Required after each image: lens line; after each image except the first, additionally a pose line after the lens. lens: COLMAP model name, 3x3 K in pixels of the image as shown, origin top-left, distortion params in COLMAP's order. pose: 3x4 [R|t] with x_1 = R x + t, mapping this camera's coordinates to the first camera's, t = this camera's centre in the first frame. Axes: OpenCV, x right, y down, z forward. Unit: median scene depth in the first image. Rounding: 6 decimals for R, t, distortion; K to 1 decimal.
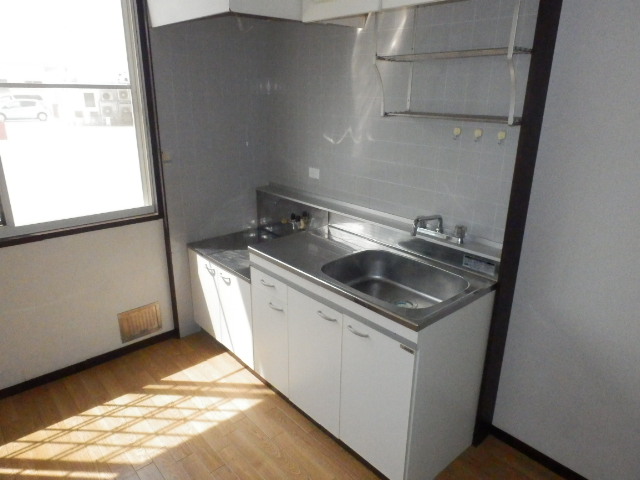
lens RADIAL K [[442.5, 0, 322.7], [0, 442.5, 241.4], [0, 0, 1]] dist [-0.017294, 0.002865]
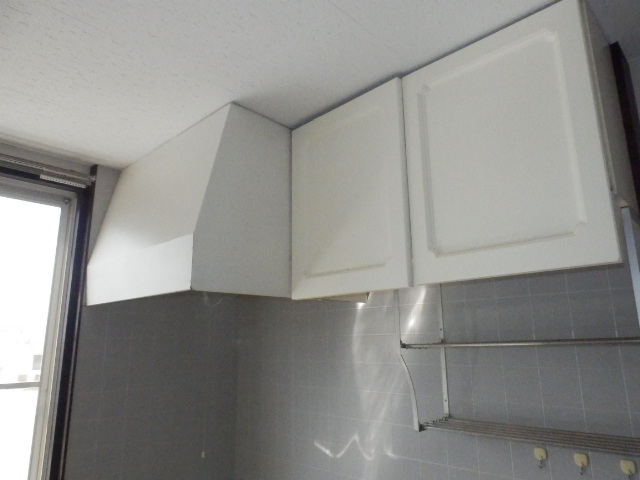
lens RADIAL K [[442.5, 0, 322.7], [0, 442.5, 241.4], [0, 0, 1]] dist [-0.017294, 0.002865]
pose [[0.996348, -0.007092, 0.085089, -0.053340], [0.050889, 0.849534, -0.525073, -0.178068], [-0.068563, 0.527486, 0.846793, 0.300492]]
